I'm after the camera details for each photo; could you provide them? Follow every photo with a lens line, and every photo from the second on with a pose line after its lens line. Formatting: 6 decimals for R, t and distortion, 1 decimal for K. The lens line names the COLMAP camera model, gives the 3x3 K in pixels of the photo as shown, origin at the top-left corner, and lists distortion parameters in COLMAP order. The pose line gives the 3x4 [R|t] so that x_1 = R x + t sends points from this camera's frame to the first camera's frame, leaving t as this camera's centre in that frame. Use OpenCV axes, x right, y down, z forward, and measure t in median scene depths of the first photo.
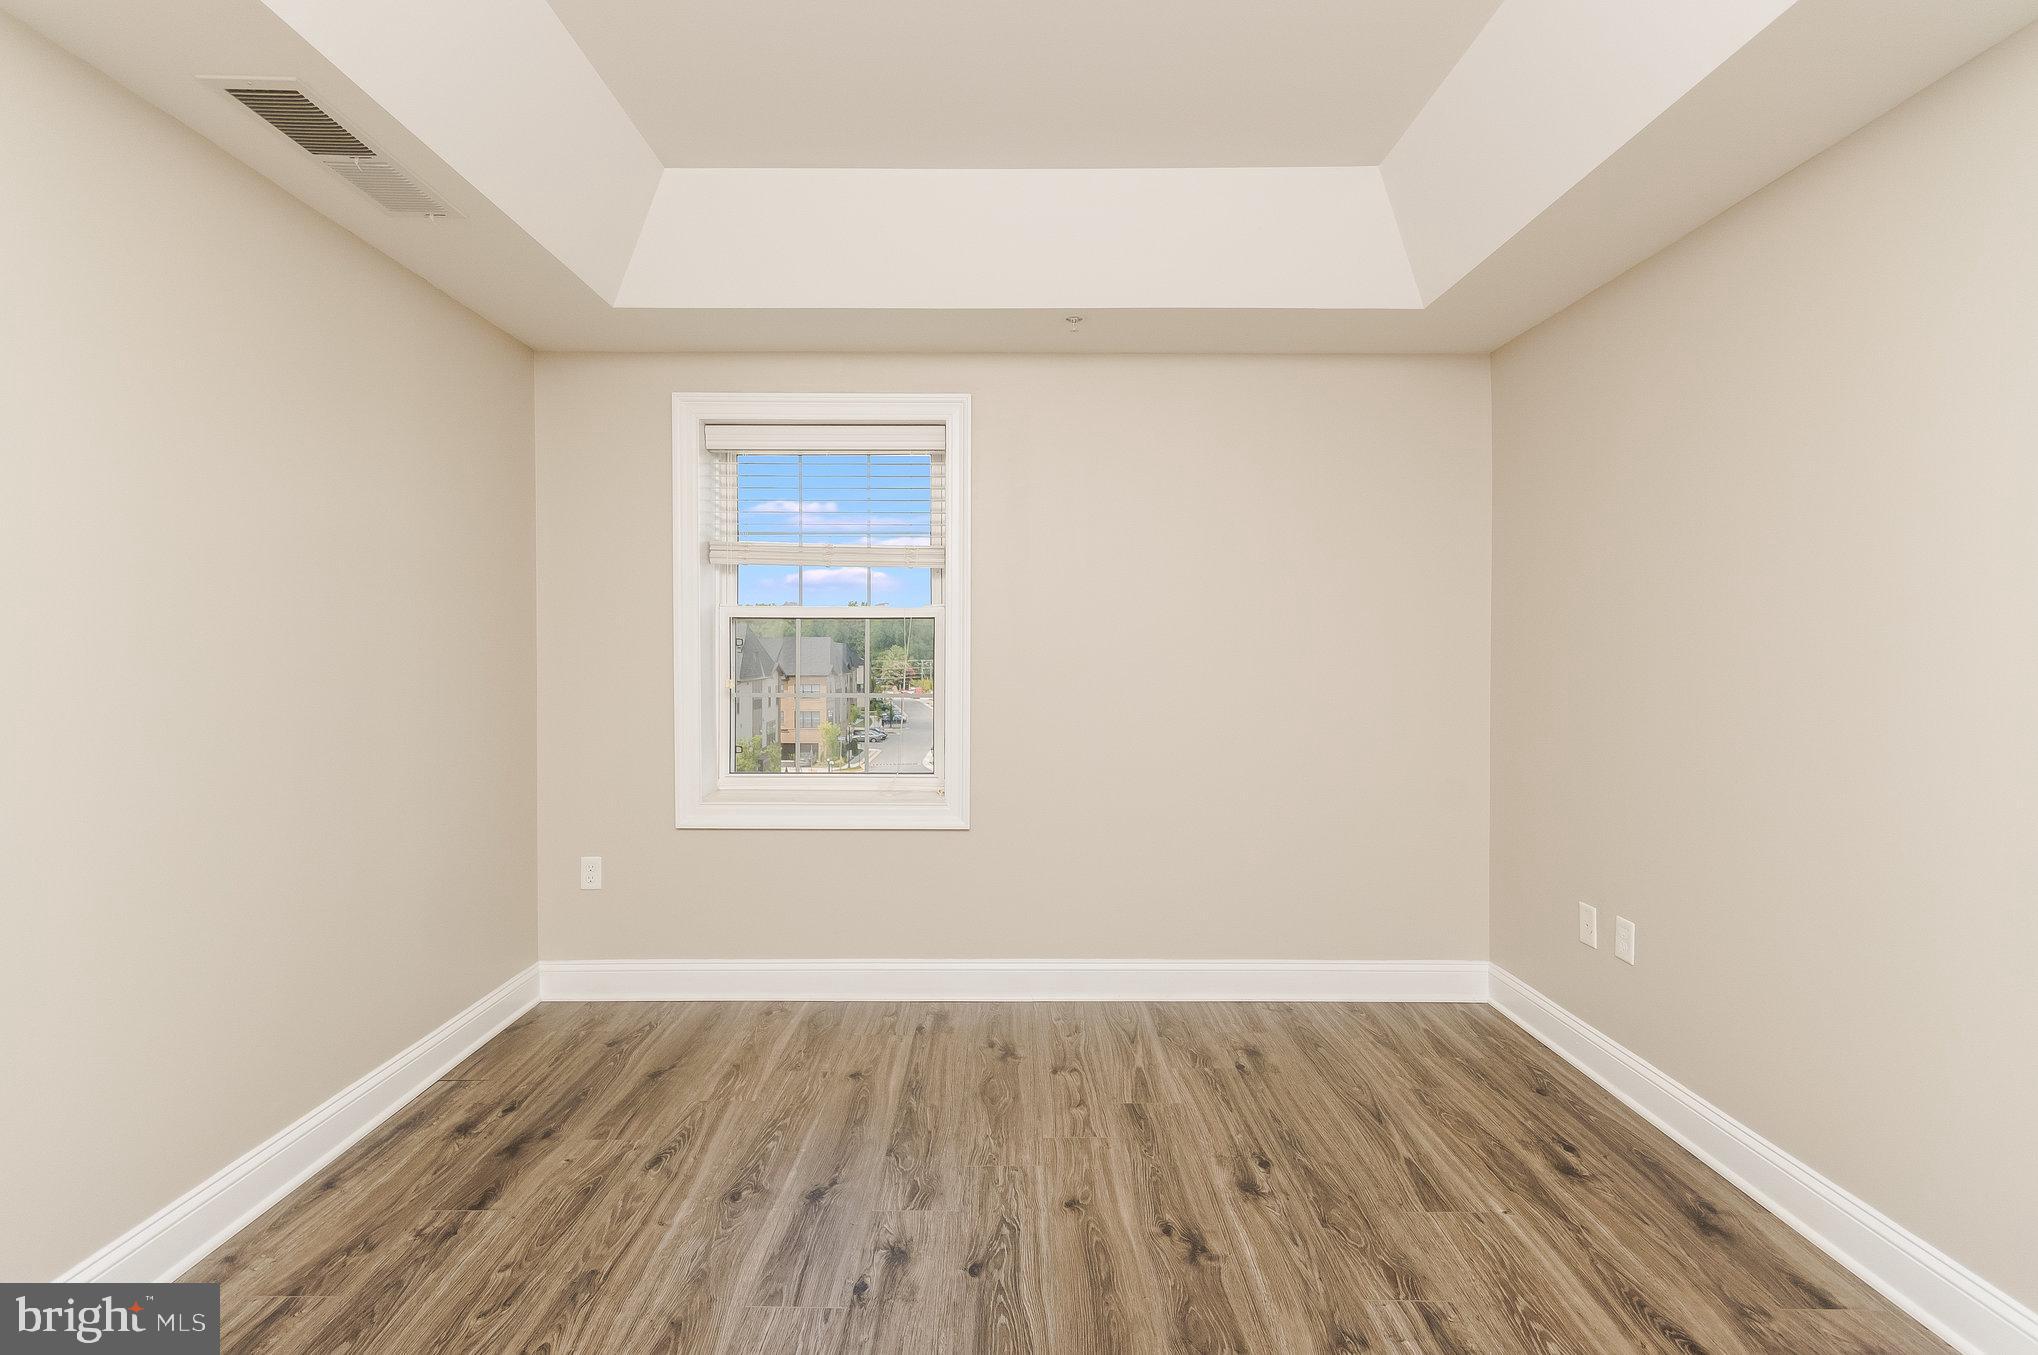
lens RADIAL K [[924.6, 0, 1010.6], [0, 924.6, 660.2], [0, 0, 1]] dist [0.004098, -0.000921]
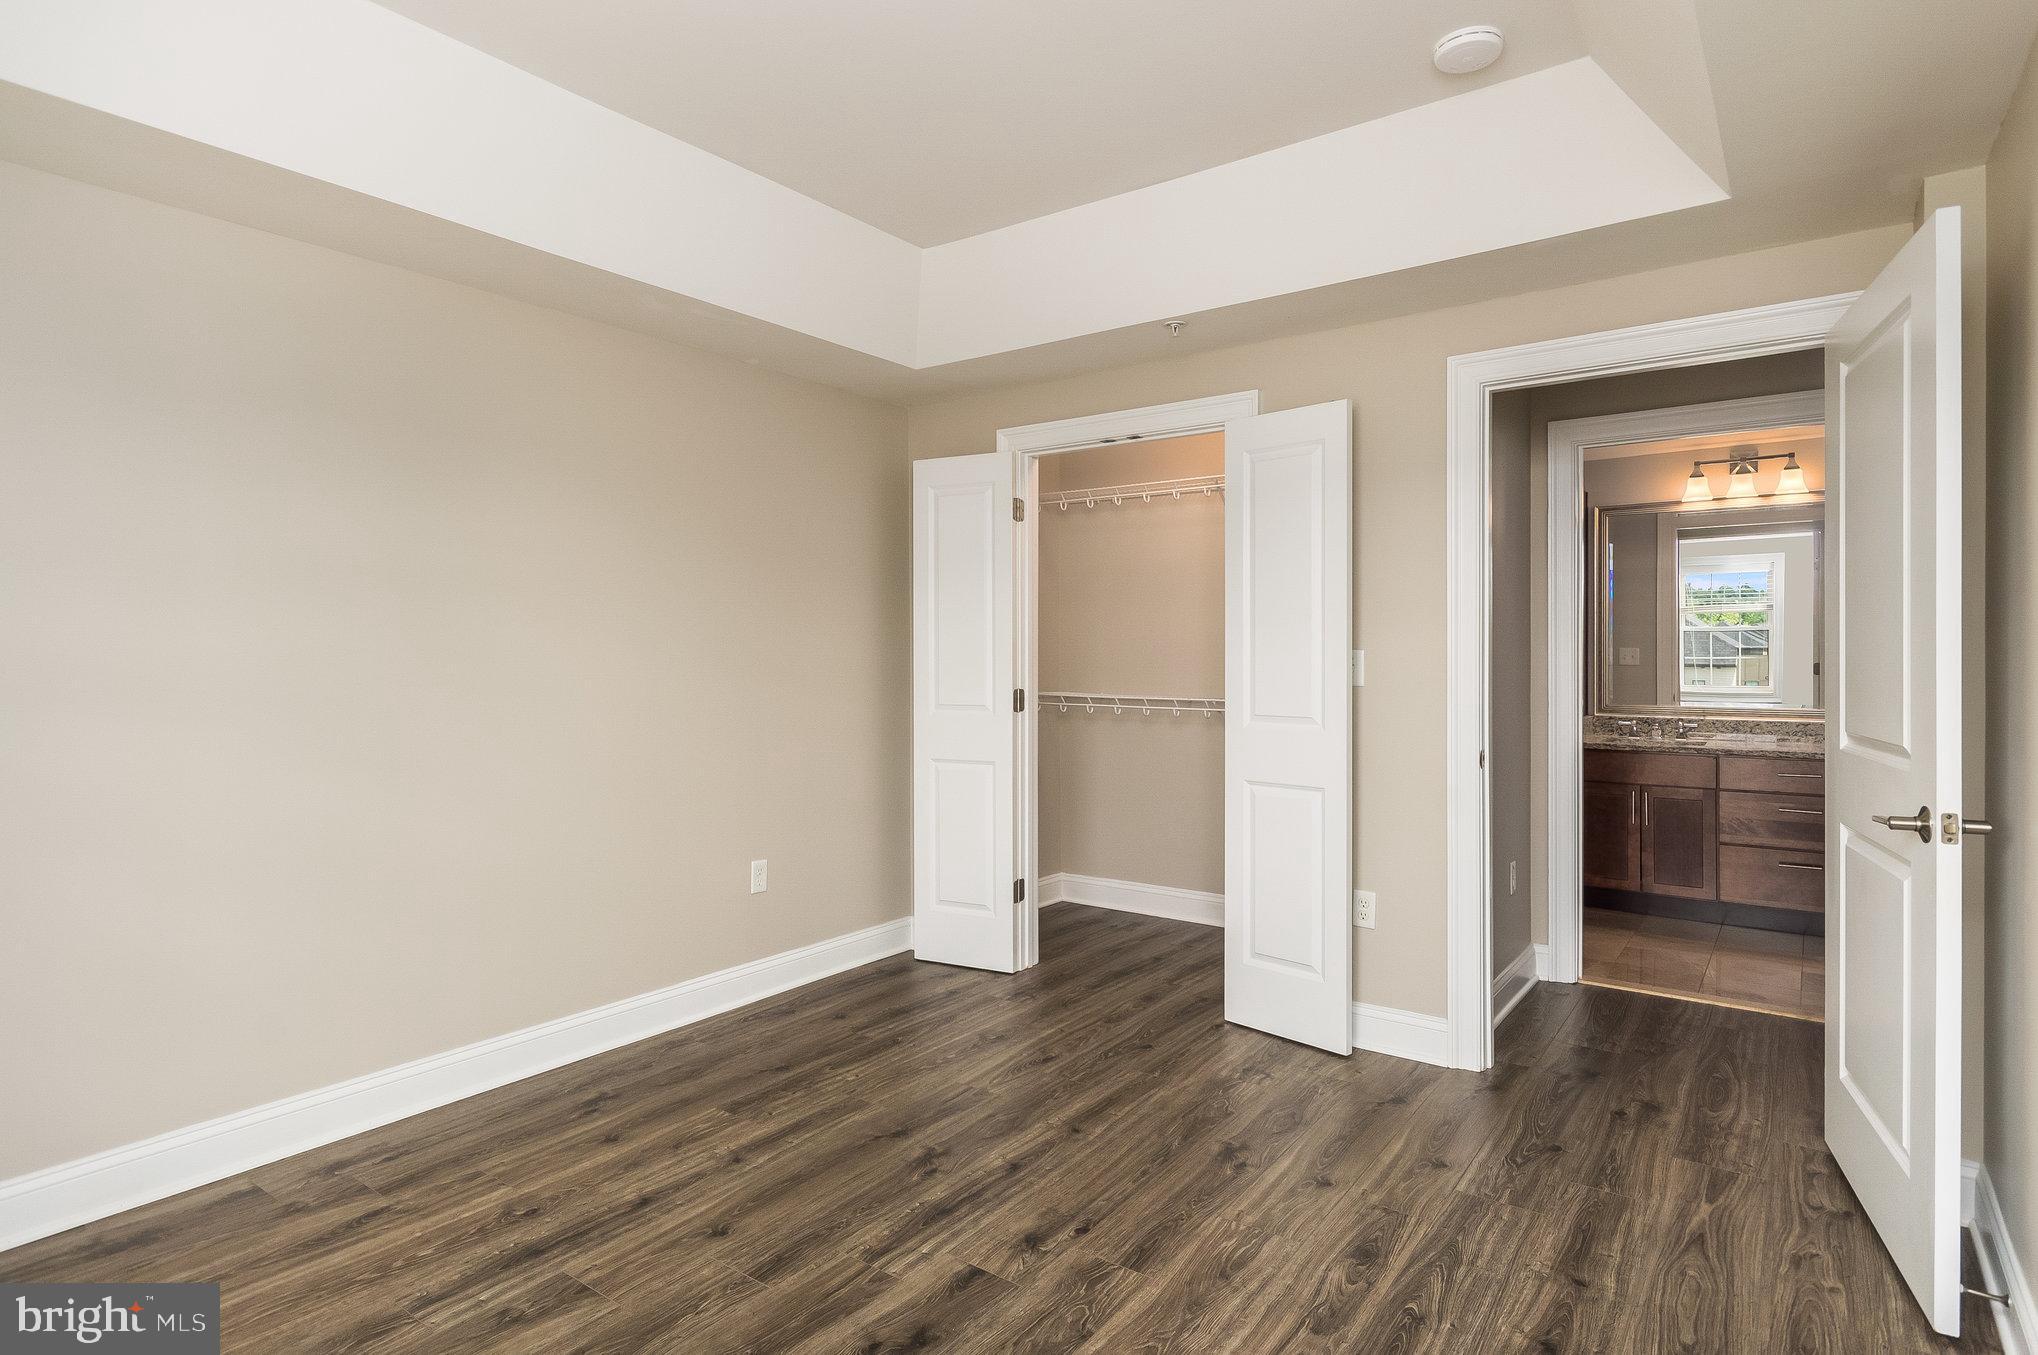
lens RADIAL K [[1078.0, 0, 984.5], [0, 1078.0, 633.6], [0, 0, 1]] dist [0.007261, -0.005890]
pose [[-0.795193, 0.012780, 0.606222, -0.565759], [0.007760, 0.999910, -0.010900, -0.017244], [-0.606307, -0.003964, -0.795221, 1.141882]]
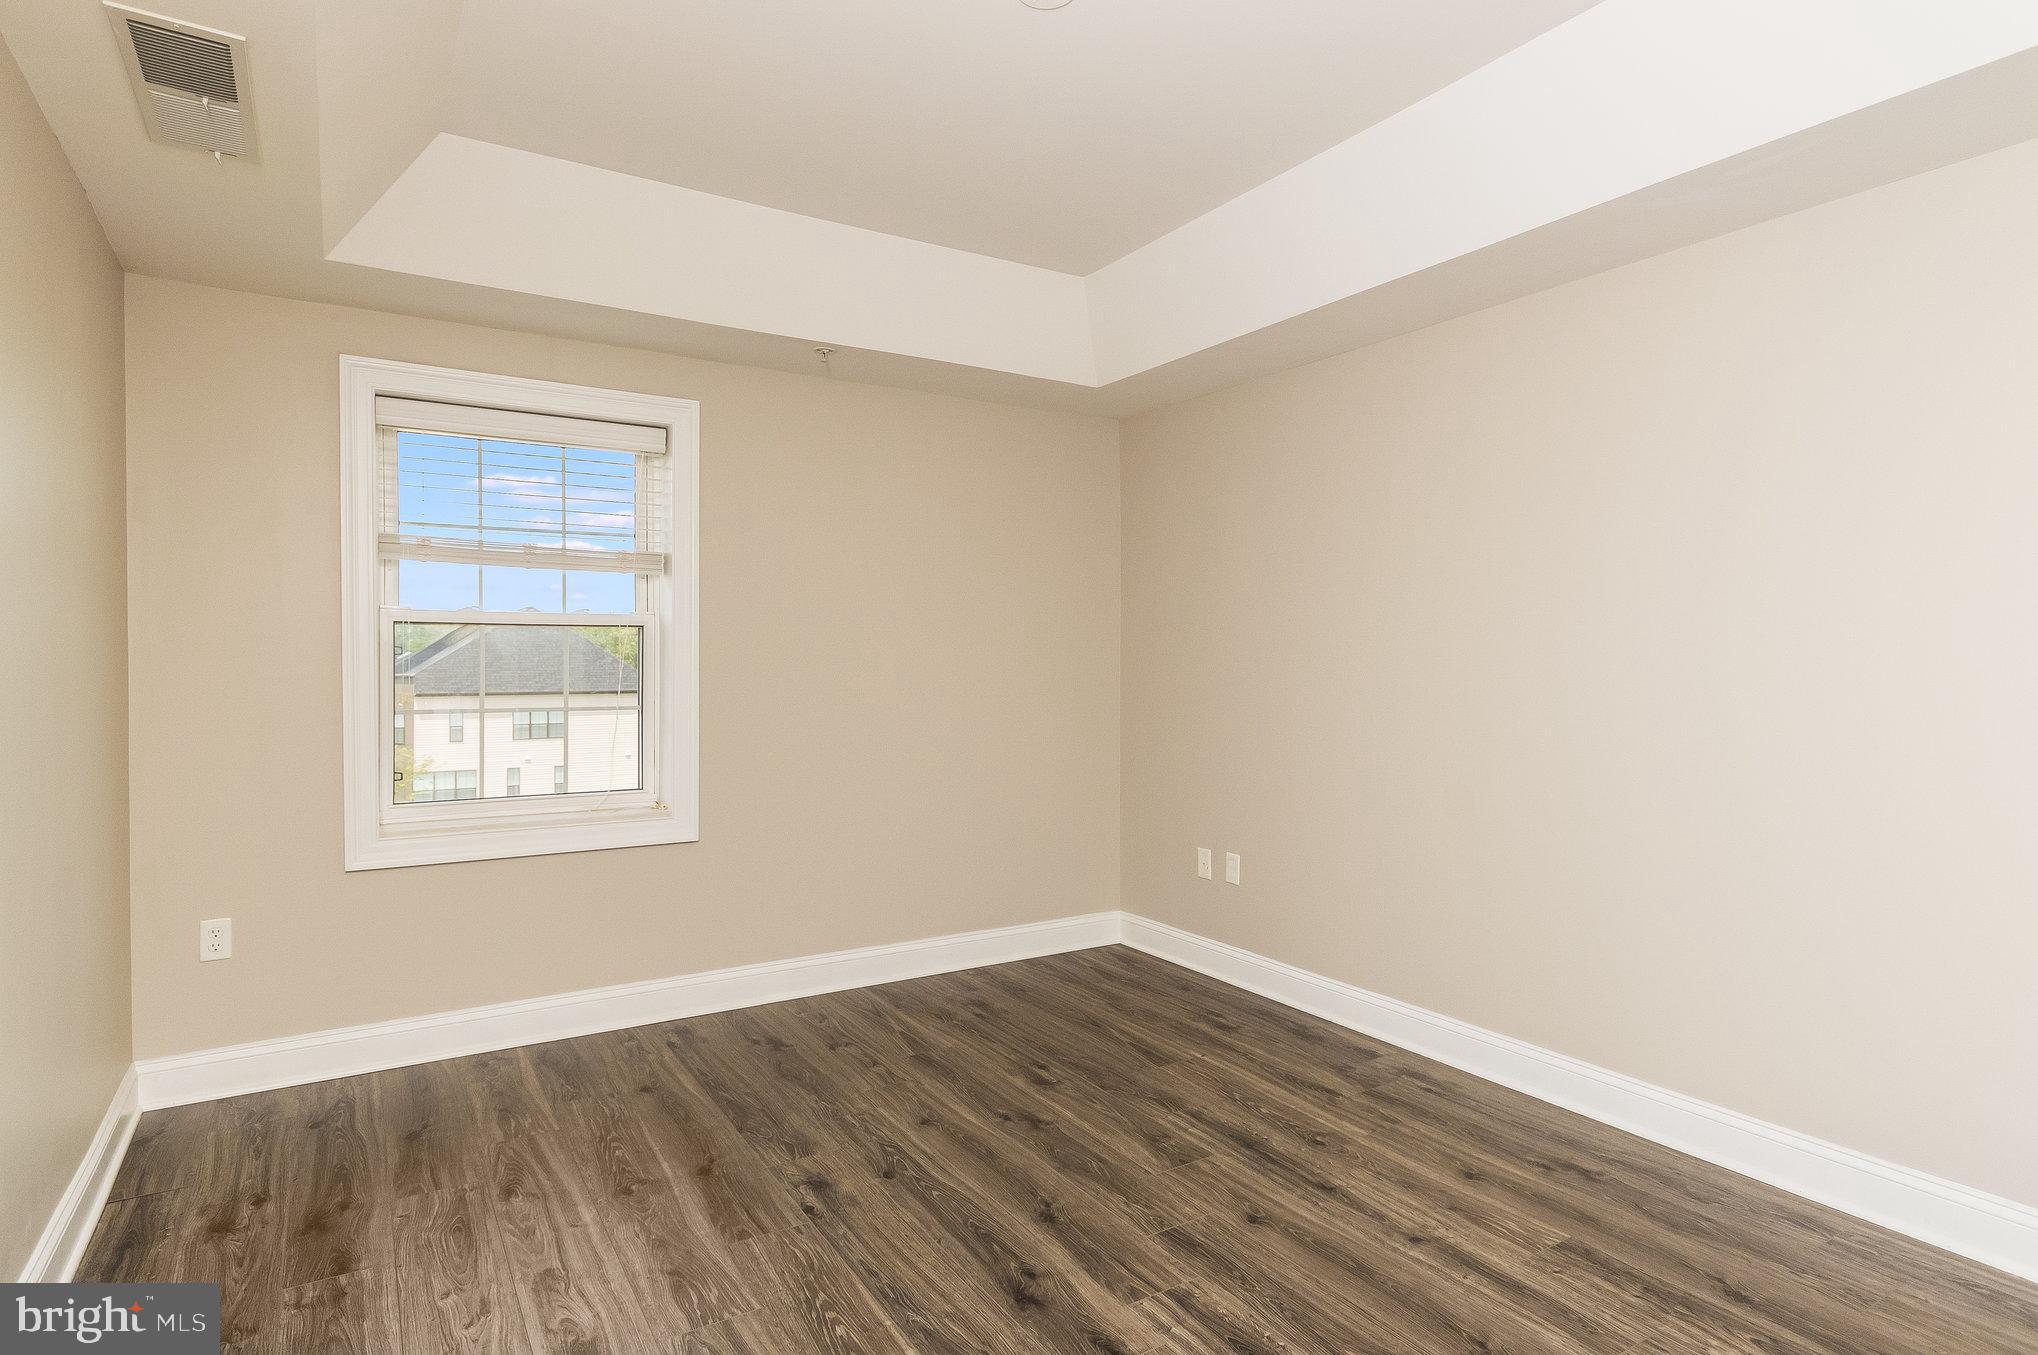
lens RADIAL K [[1078.0, 0, 1033.3], [0, 1078.0, 660.9], [0, 0, 1]] dist [0.007261, -0.005890]
pose [[0.847036, -0.001474, 0.531533, -0.480468], [0.005893, 0.999961, -0.006617, 0.000282], [-0.531502, 0.008737, 0.847012, -0.227123]]
